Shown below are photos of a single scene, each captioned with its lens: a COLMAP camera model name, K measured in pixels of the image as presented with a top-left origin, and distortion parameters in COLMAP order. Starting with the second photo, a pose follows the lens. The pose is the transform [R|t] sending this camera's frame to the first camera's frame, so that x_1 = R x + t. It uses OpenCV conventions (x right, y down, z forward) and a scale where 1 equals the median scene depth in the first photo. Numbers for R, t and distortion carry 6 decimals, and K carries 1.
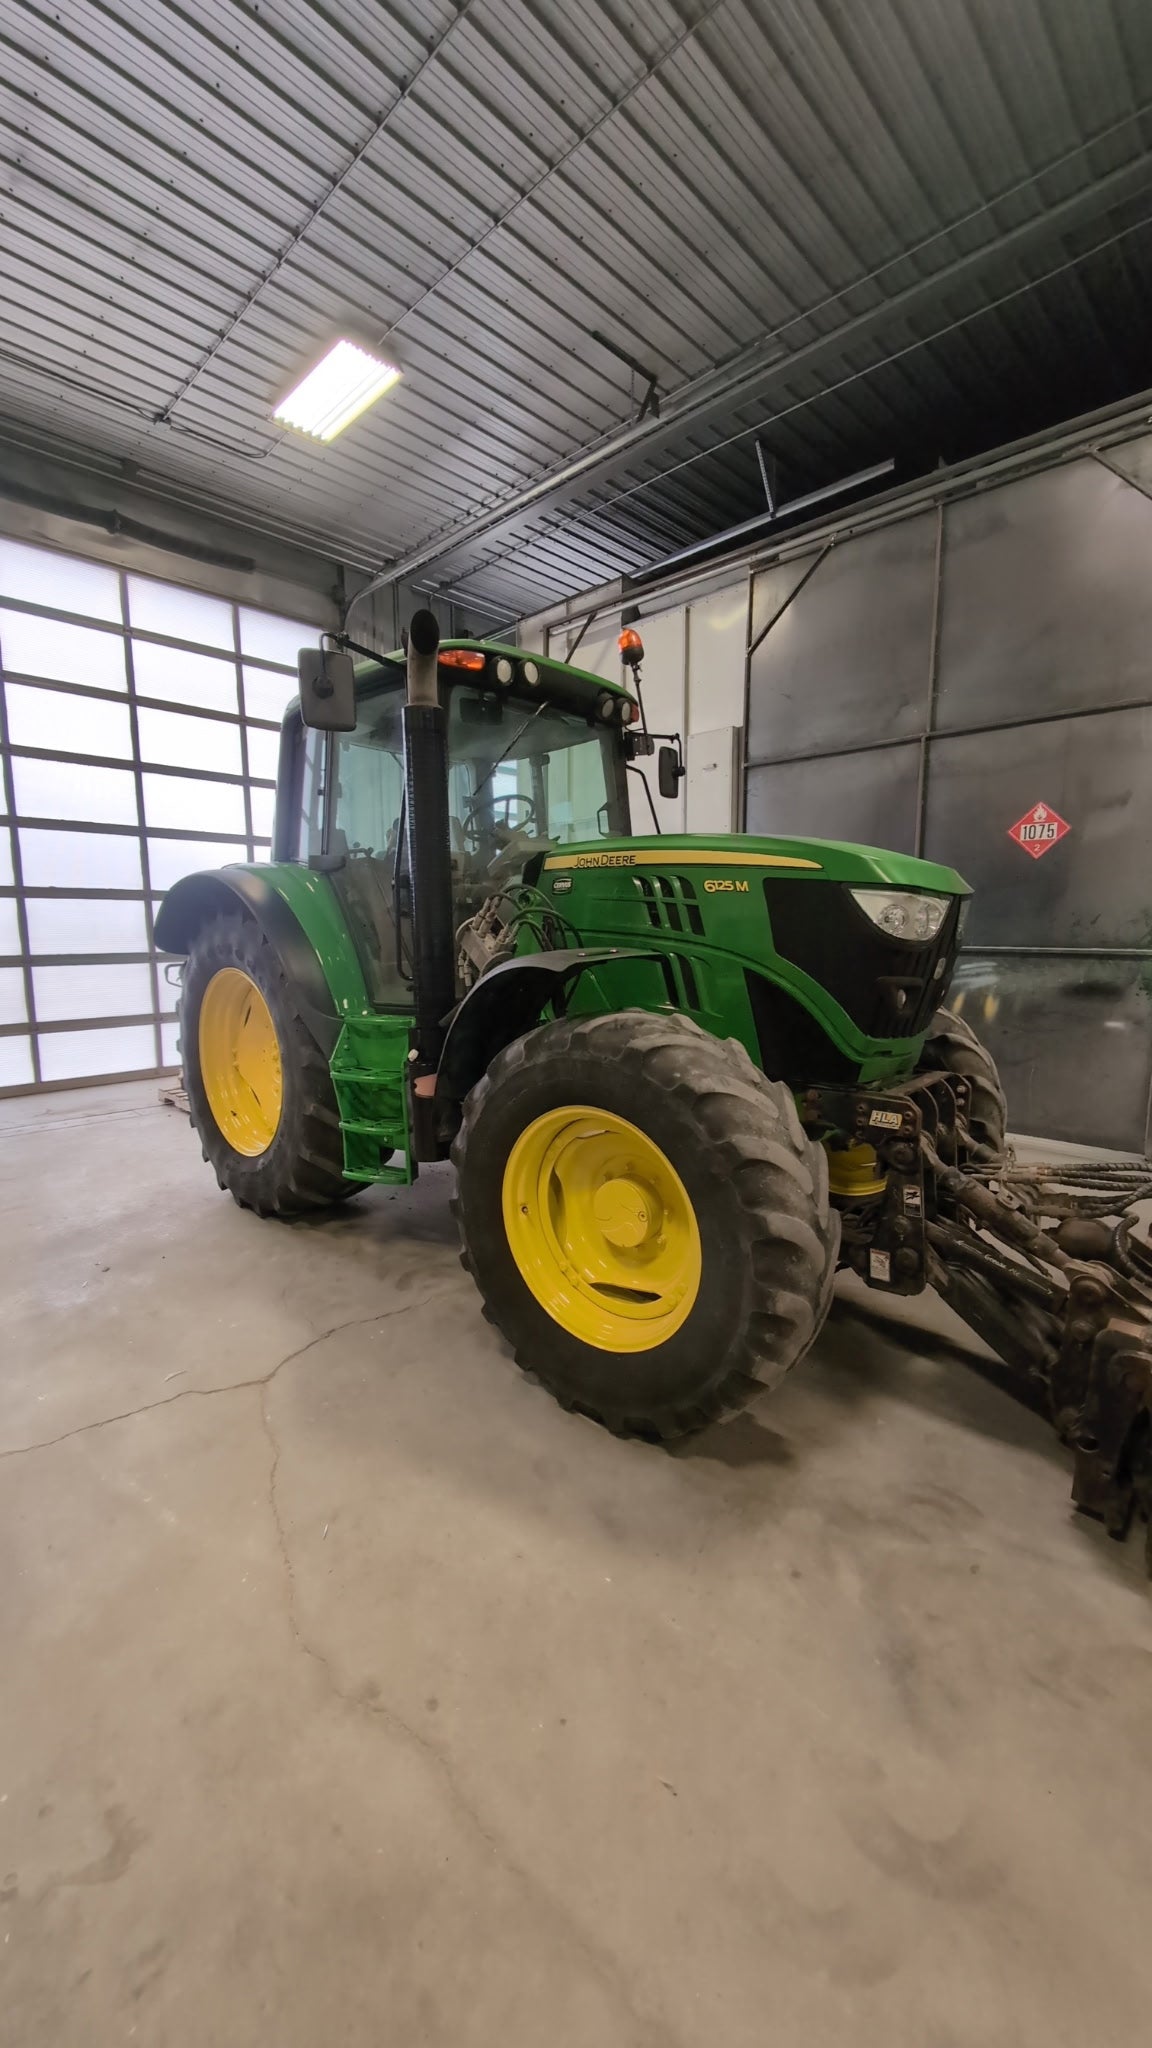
lens RADIAL K [[762.9, 0, 576.0], [0, 762.9, 1024.0], [0, 0, 1]] dist [0.000390, 0.000124]
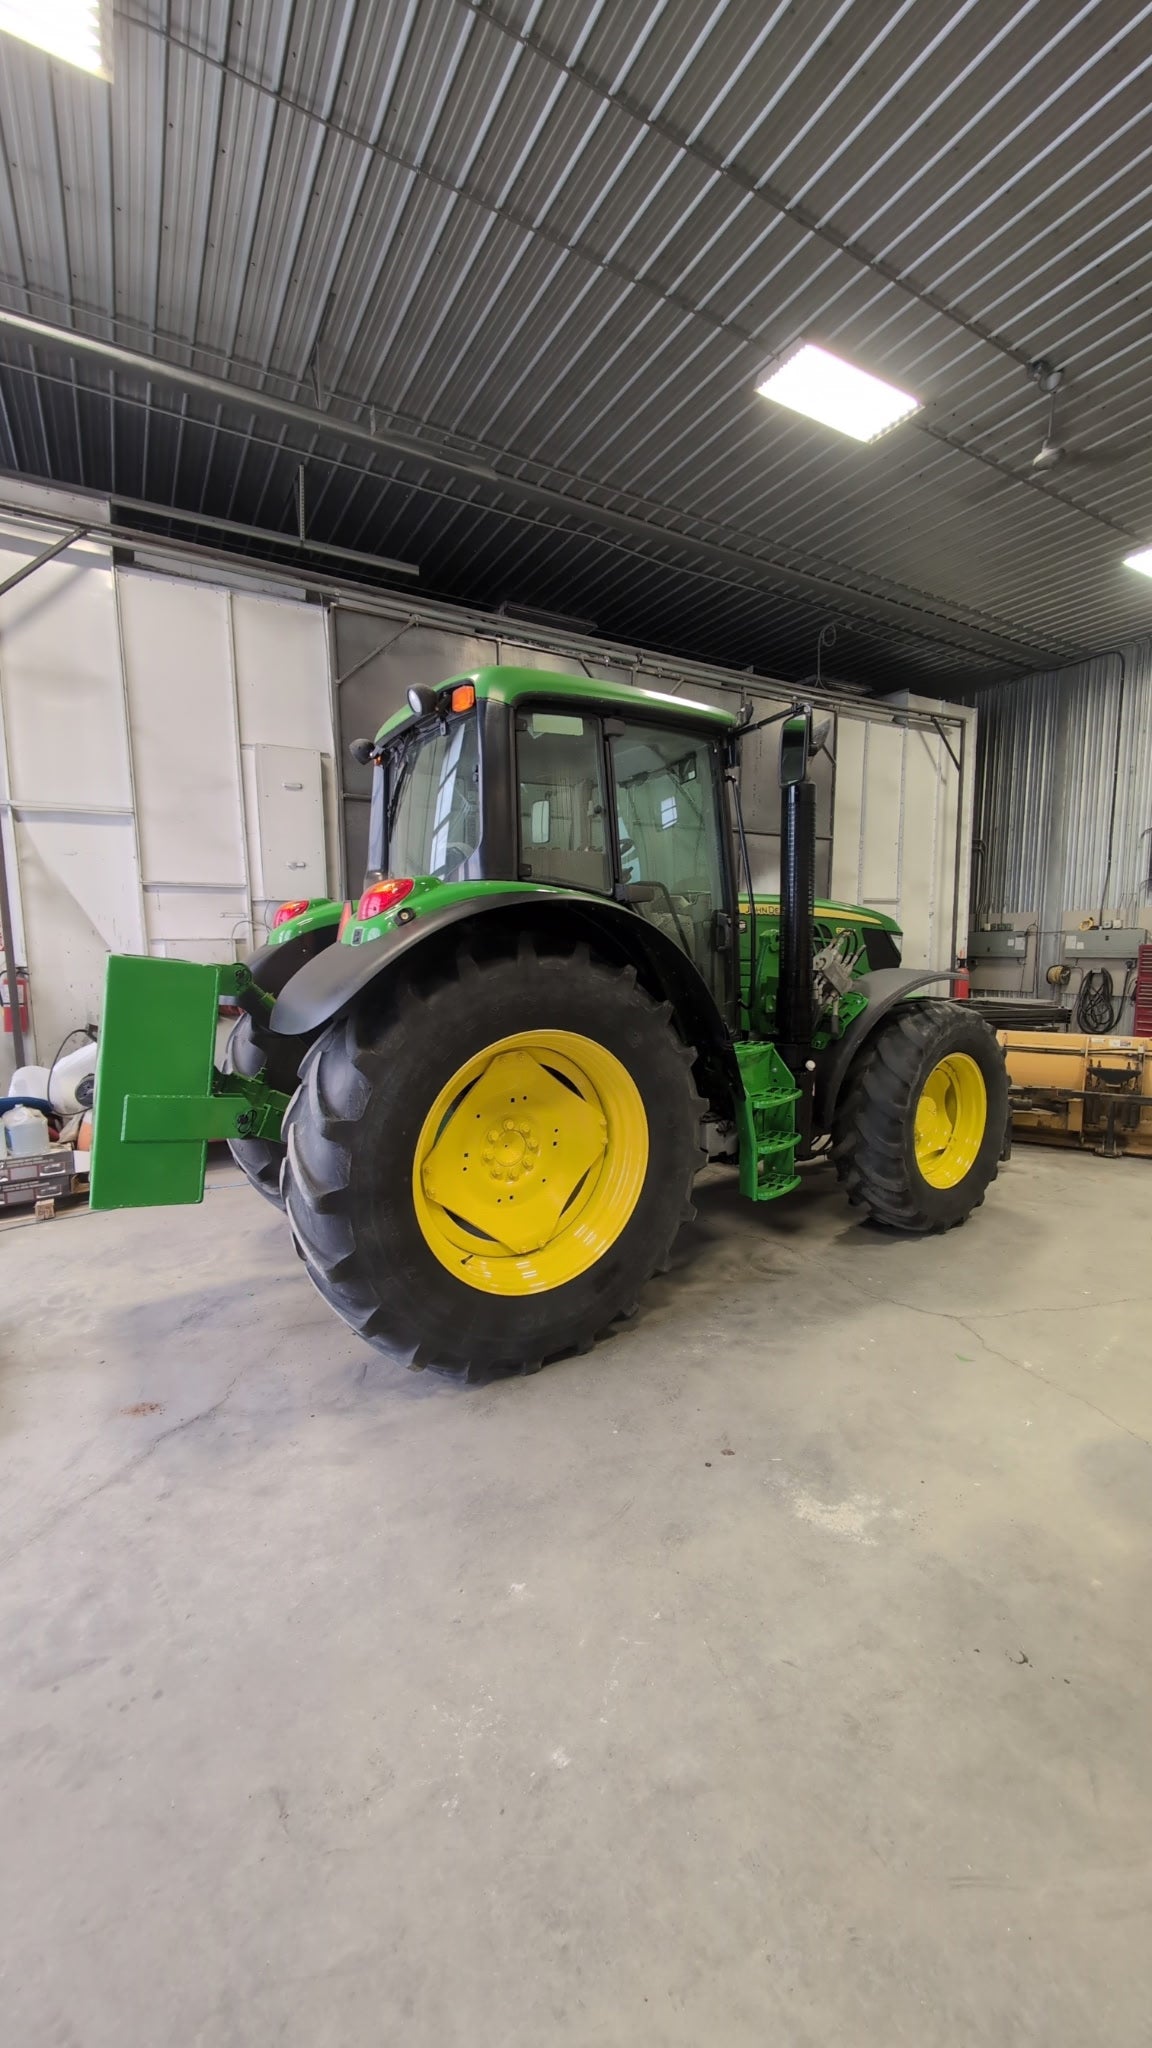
lens RADIAL K [[762.9, 0, 576.0], [0, 762.9, 1024.0], [0, 0, 1]] dist [0.000390, 0.000124]
pose [[0.254402, -0.104414, 0.961445, -1.308150], [0.140971, 0.987540, 0.069946, -0.139516], [-0.956769, 0.117741, 0.265951, 0.919449]]
